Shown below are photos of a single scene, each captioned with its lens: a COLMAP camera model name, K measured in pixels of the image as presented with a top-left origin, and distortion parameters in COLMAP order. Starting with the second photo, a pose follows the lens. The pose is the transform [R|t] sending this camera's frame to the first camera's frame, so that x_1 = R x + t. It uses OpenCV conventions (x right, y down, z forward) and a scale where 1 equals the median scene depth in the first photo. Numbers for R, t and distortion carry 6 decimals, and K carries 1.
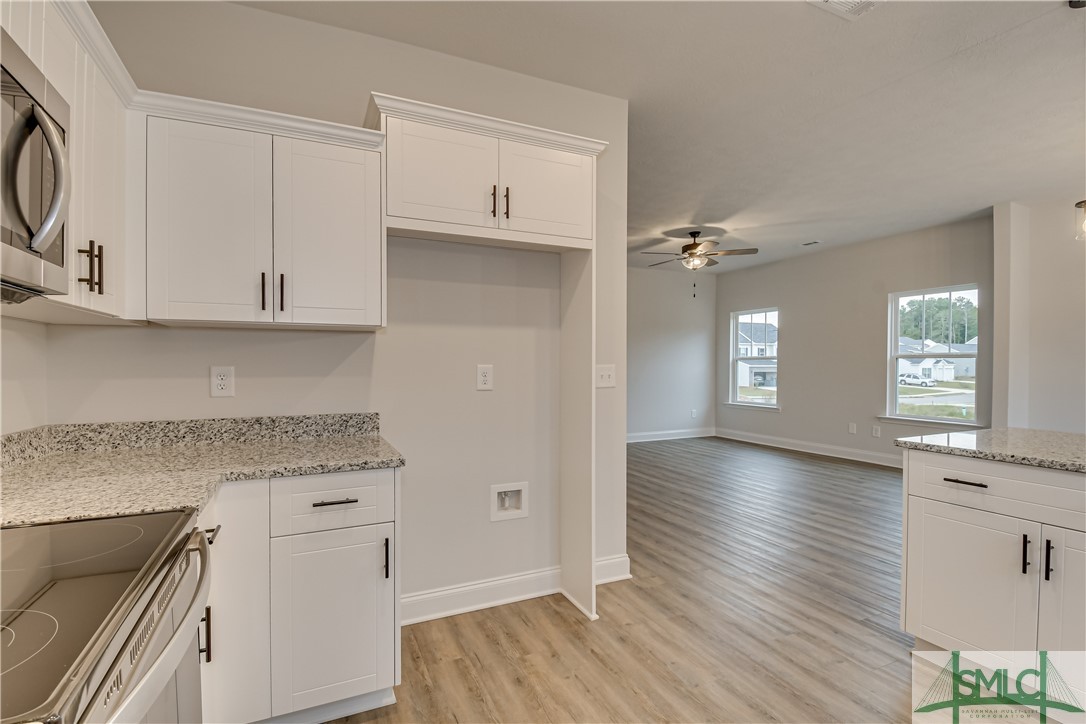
lens RADIAL K [[490.1, 0, 516.9], [0, 490.1, 364.8], [0, 0, 1]] dist [0.000504, 0.000027]
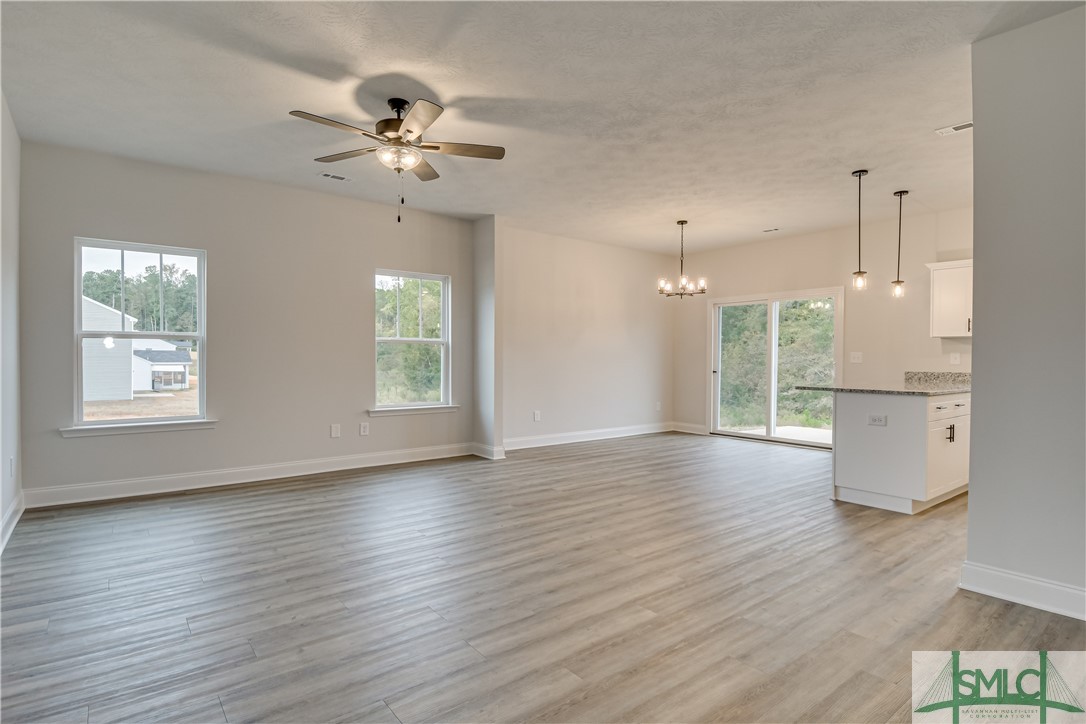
lens RADIAL K [[553.0, 0, 543.0], [0, 553.0, 362.0], [0, 0, 1]] dist [0.014793, -0.000489]
pose [[-0.246938, -0.010800, 0.968971, -0.273220], [-0.002658, 0.999942, 0.010468, 0.010885], [-0.969028, 0.000010, -0.246952, 0.980458]]
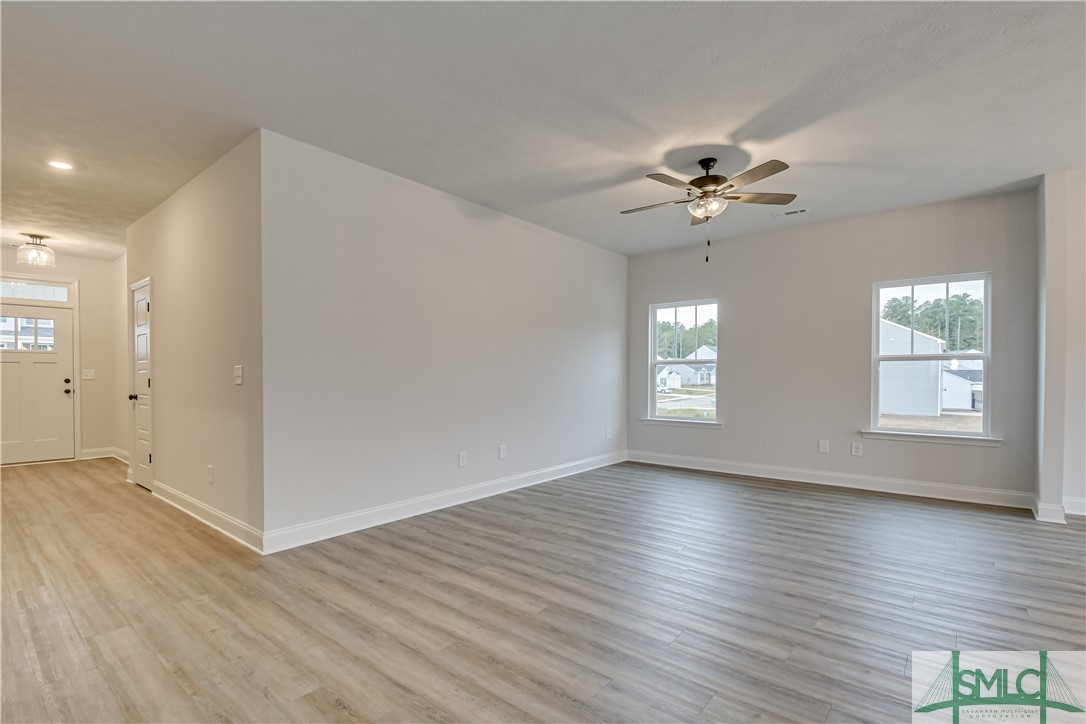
lens RADIAL K [[510.9, 0, 536.3], [0, 510.9, 380.0], [0, 0, 1]] dist [0.002314, -0.015707]
pose [[0.897505, -0.004374, 0.440982, -0.135868], [0.000477, 0.999960, 0.008947, 0.011602], [-0.441004, -0.007820, 0.897471, 0.489241]]
